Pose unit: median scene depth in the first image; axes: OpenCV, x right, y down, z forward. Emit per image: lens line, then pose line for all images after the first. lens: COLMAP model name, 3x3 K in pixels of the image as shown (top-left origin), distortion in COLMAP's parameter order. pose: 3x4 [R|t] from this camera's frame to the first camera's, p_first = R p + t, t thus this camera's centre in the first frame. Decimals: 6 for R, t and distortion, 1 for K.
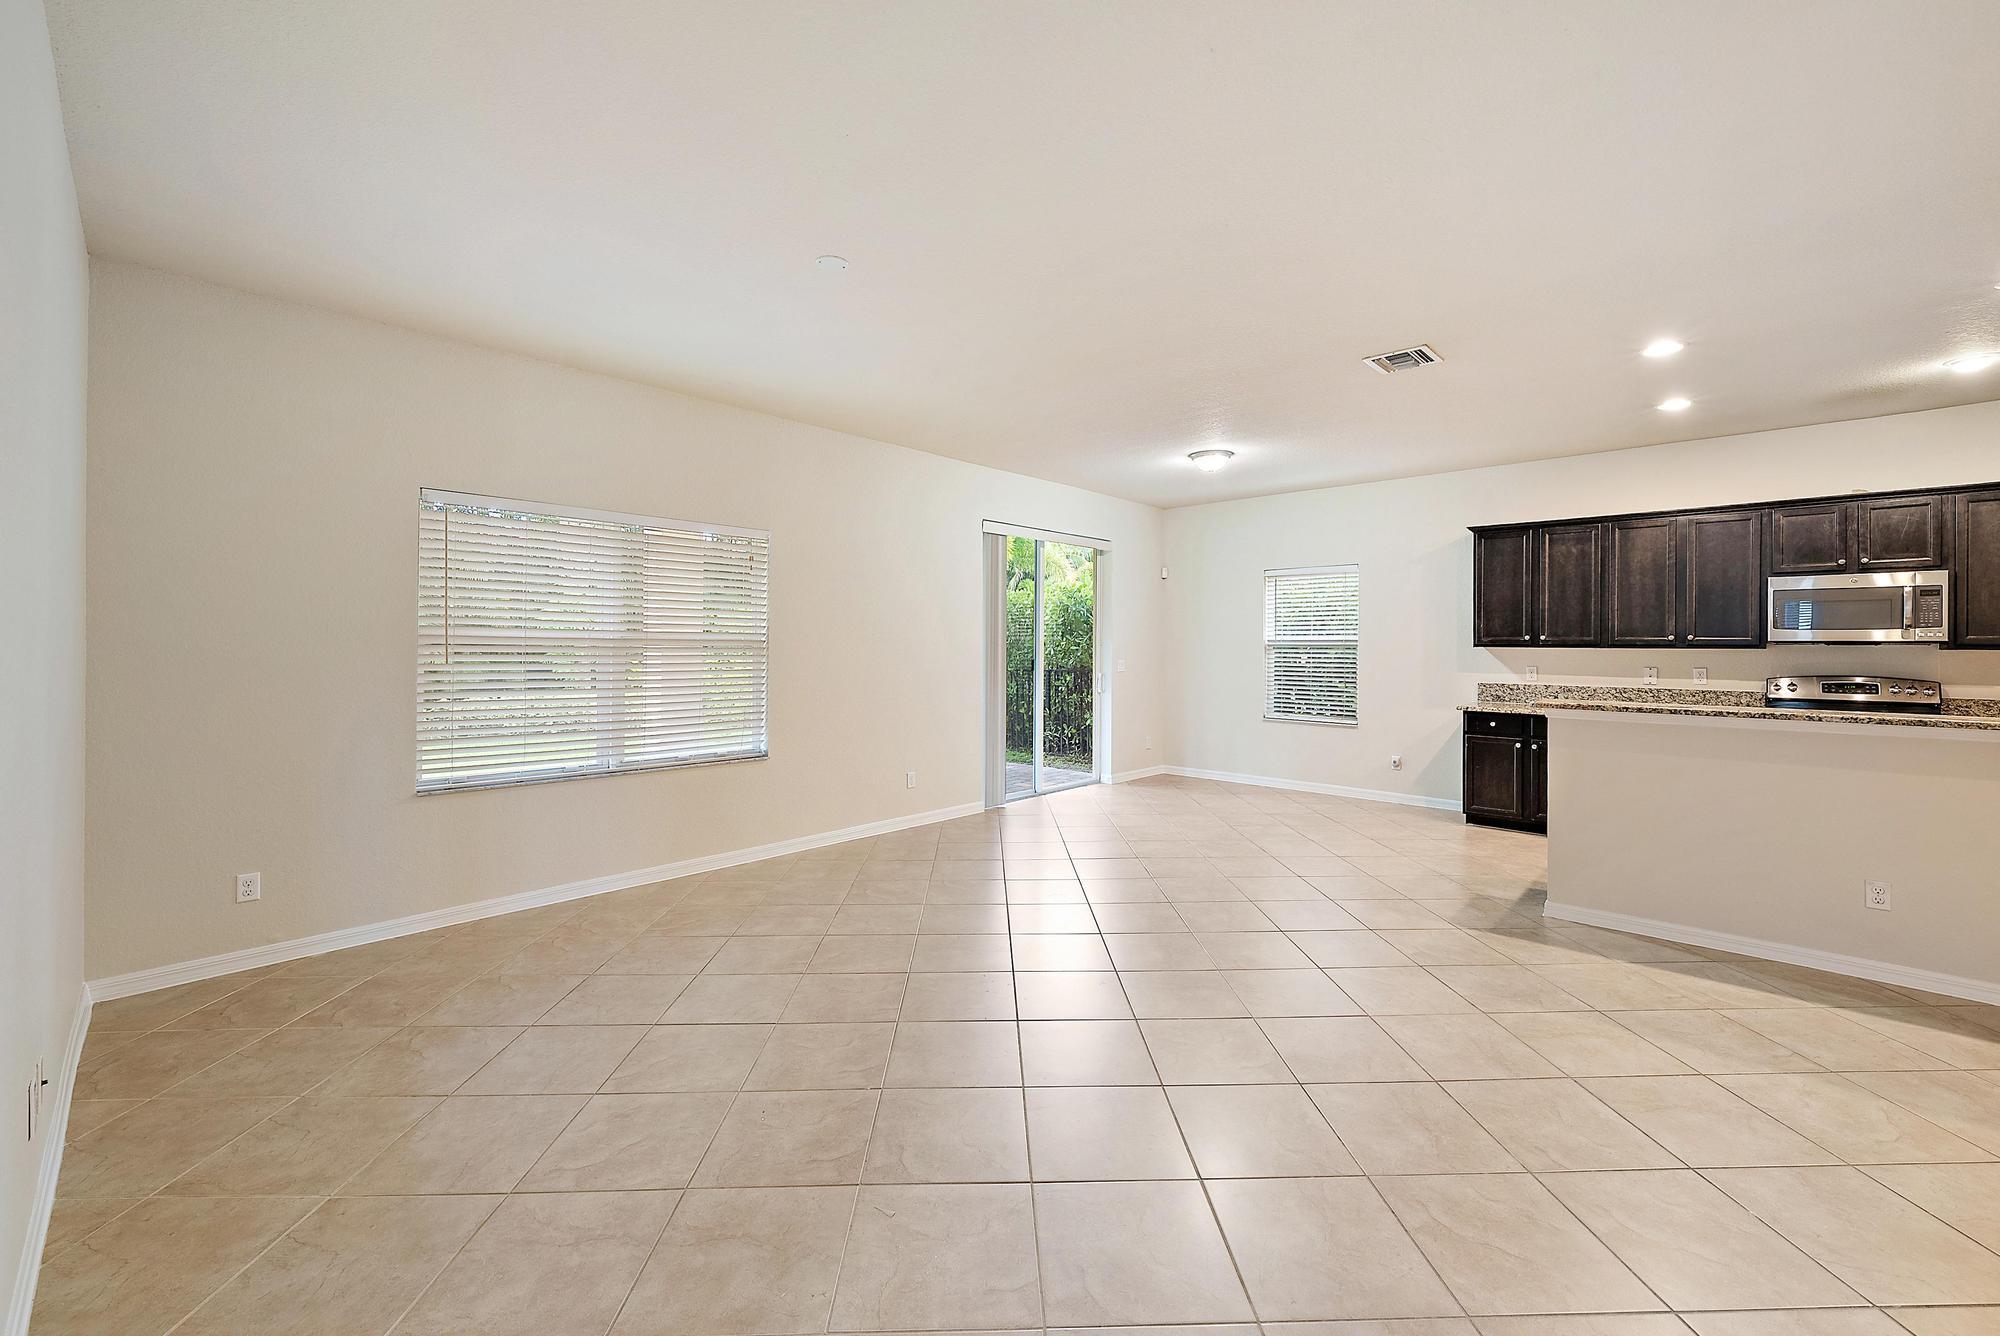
lens RADIAL K [[795.1, 0, 1016.9], [0, 795.1, 643.3], [0, 0, 1]] dist [-0.002191, 0.000597]
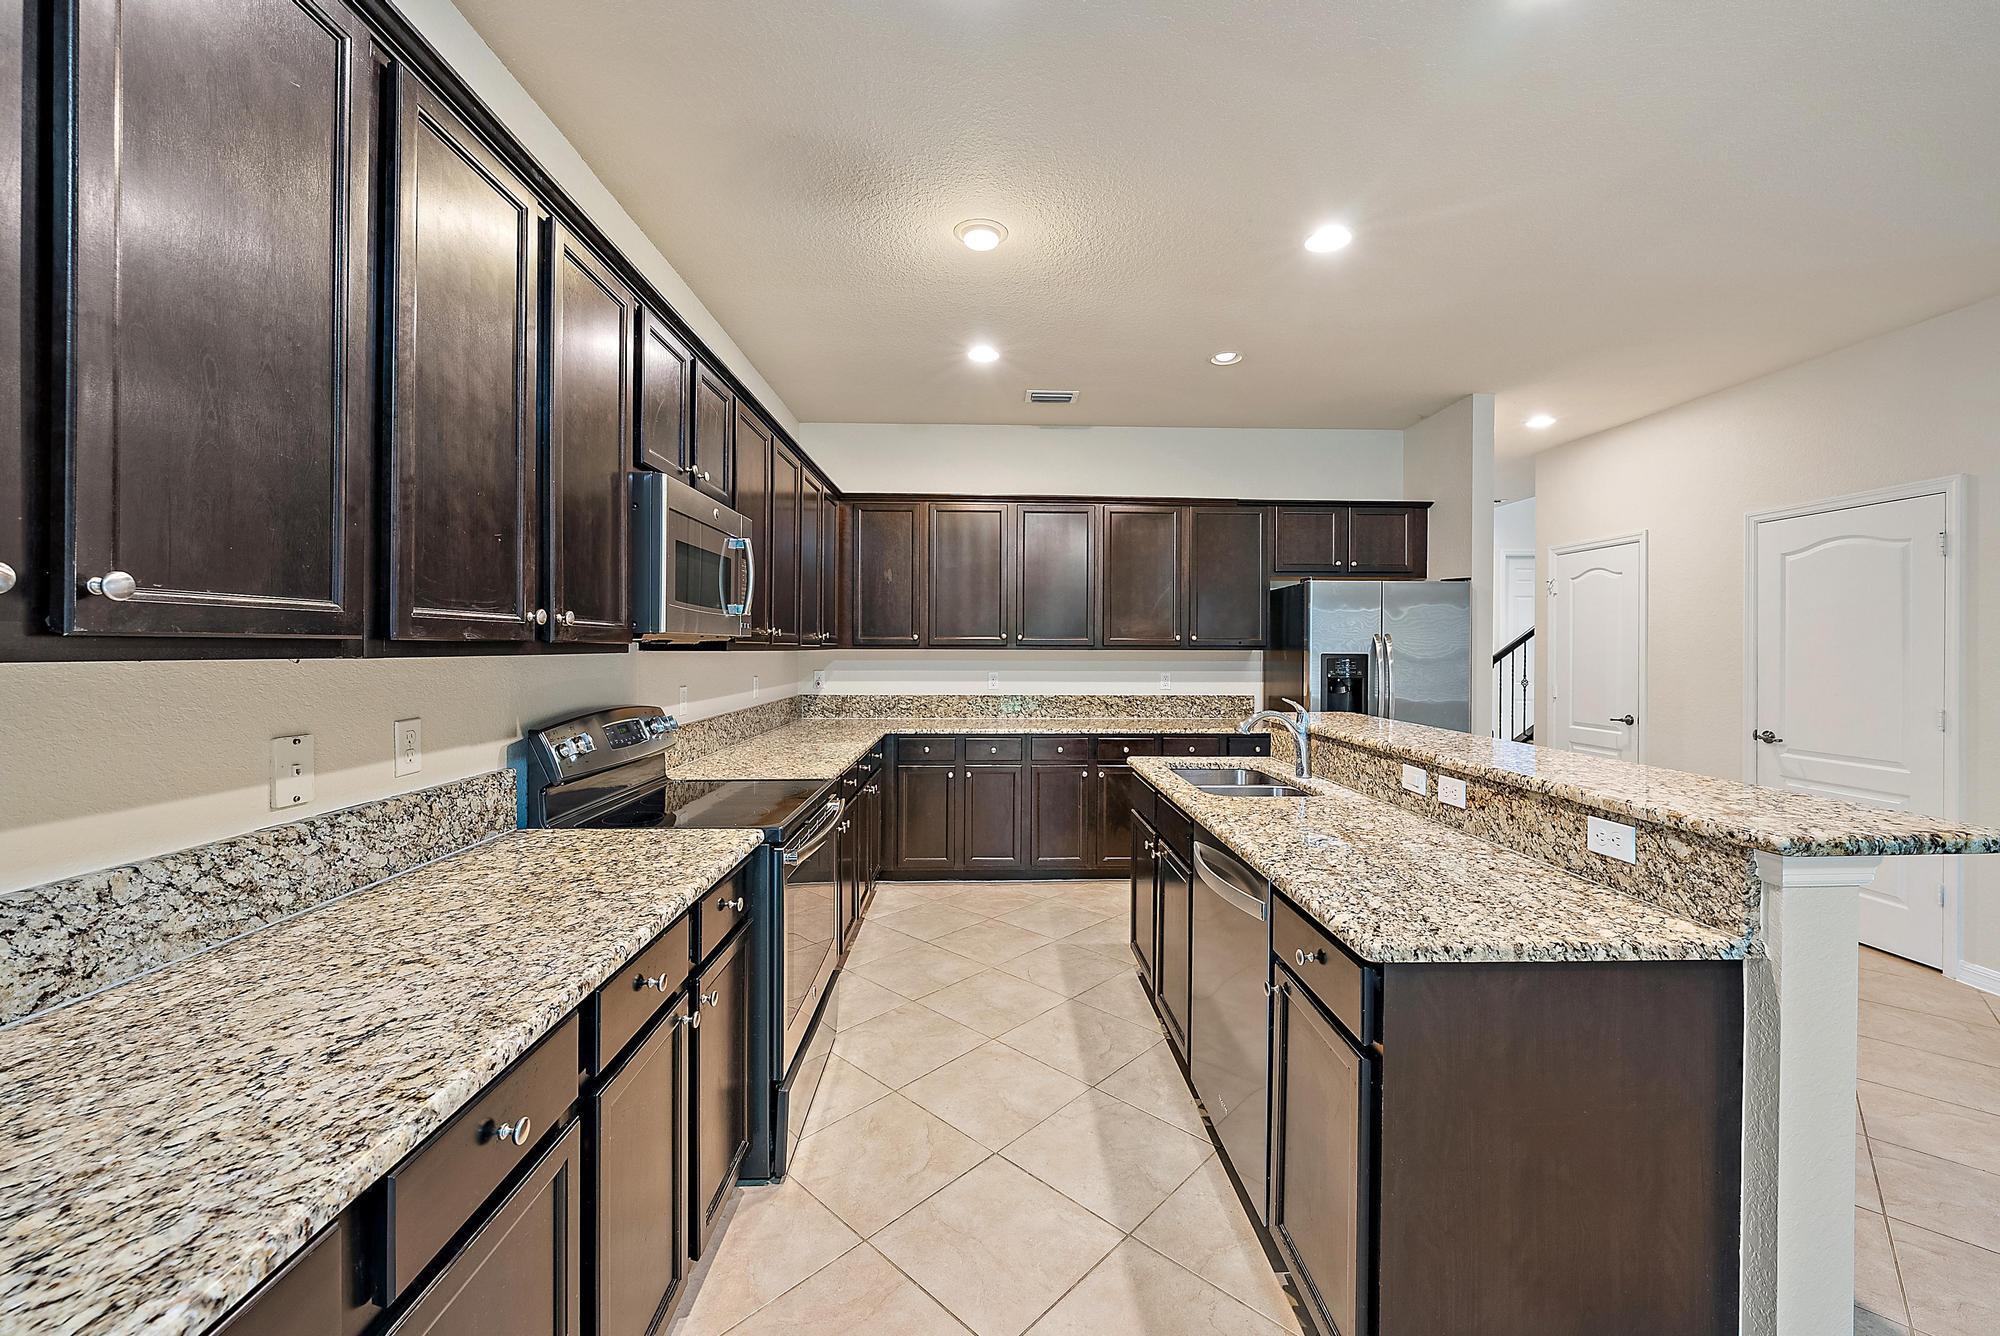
lens RADIAL K [[795.1, 0, 1030.5], [0, 795.1, 633.3], [0, 0, 1]] dist [-0.002191, 0.000597]
pose [[-0.708816, 0.004726, 0.705377, 0.465828], [-0.008083, 0.999857, -0.014821, 0.001616], [-0.705347, -0.016207, -0.708677, 1.006673]]
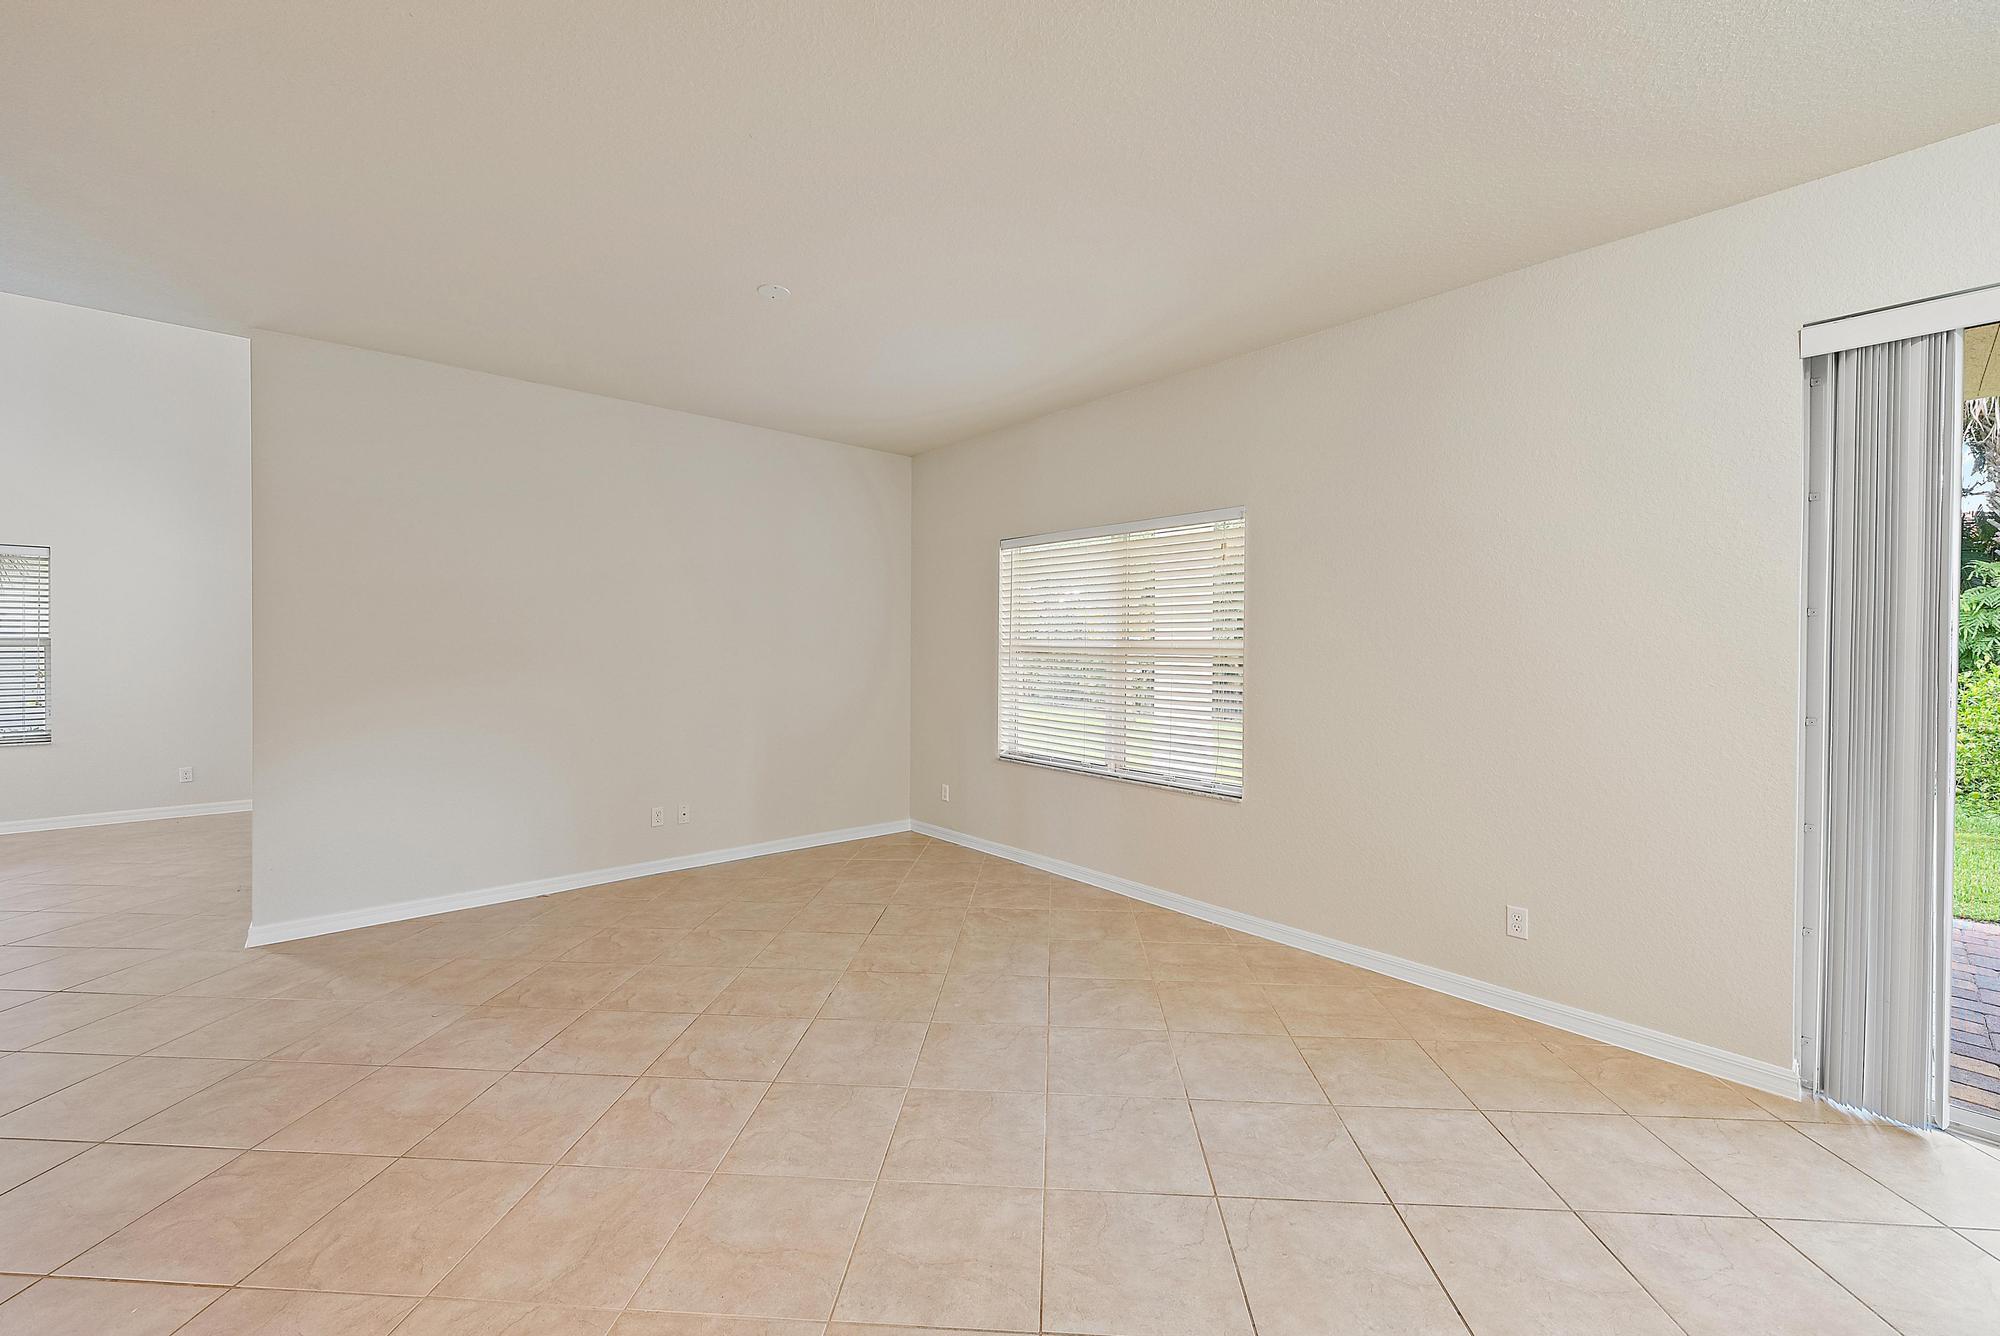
lens RADIAL K [[795.1, 0, 1009.6], [0, 795.1, 656.0], [0, 0, 1]] dist [-0.002191, 0.000597]
pose [[-0.100933, 0.004303, -0.994884, 0.414399], [-0.005593, 0.999972, 0.004893, 0.000648], [0.994878, 0.006059, -0.100906, 0.741136]]
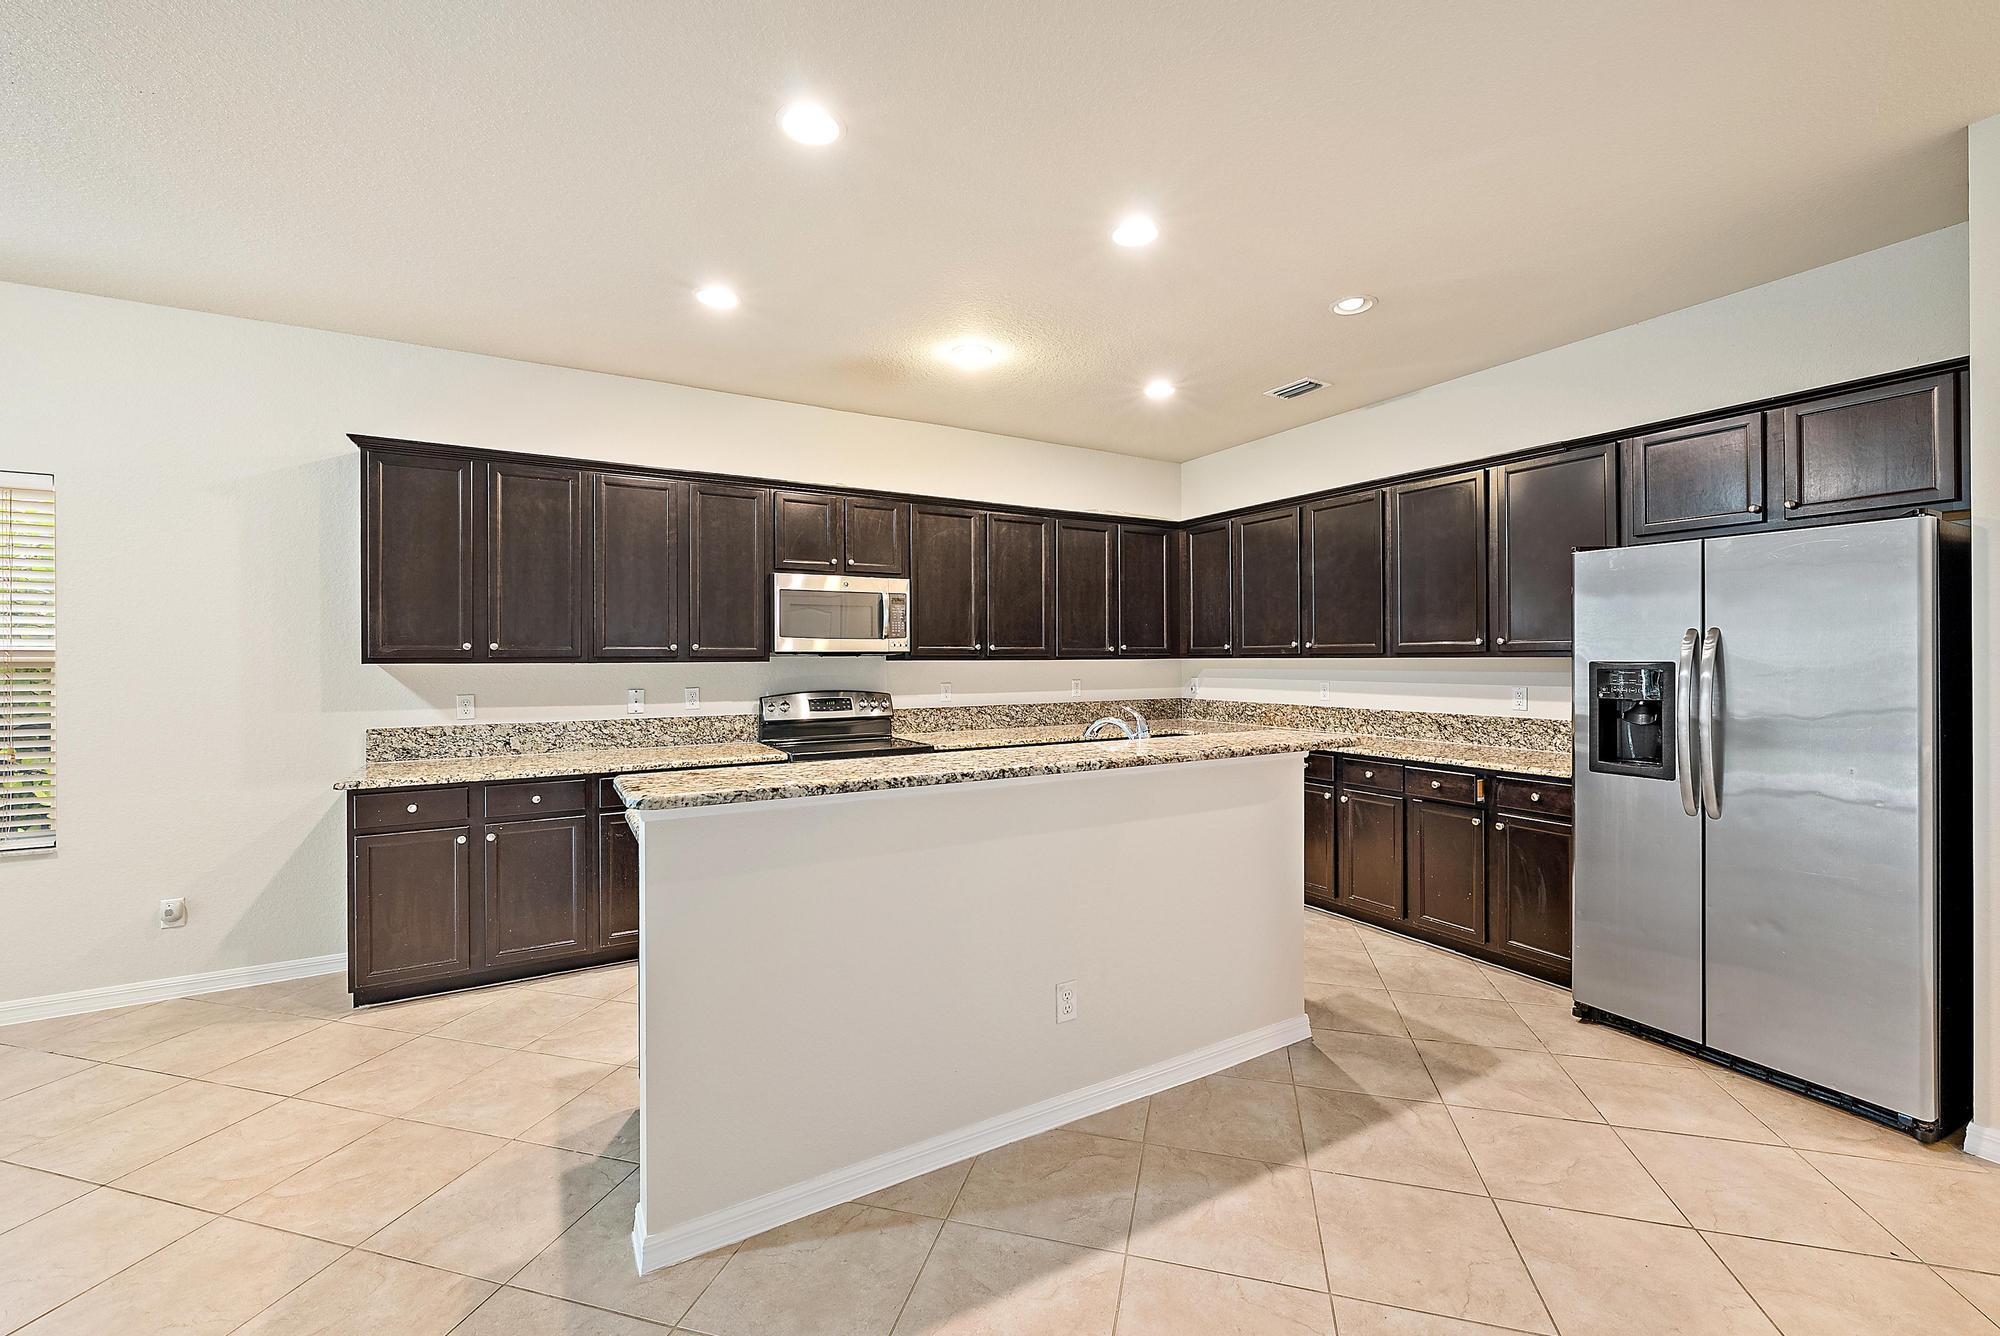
lens RADIAL K [[795.1, 0, 999.3], [0, 795.1, 660.3], [0, 0, 1]] dist [-0.002191, 0.000597]
pose [[0.298496, -0.009401, 0.954365, 0.213198], [0.005078, 0.999953, 0.008262, 0.000192], [-0.954397, 0.002380, 0.298530, 0.472546]]
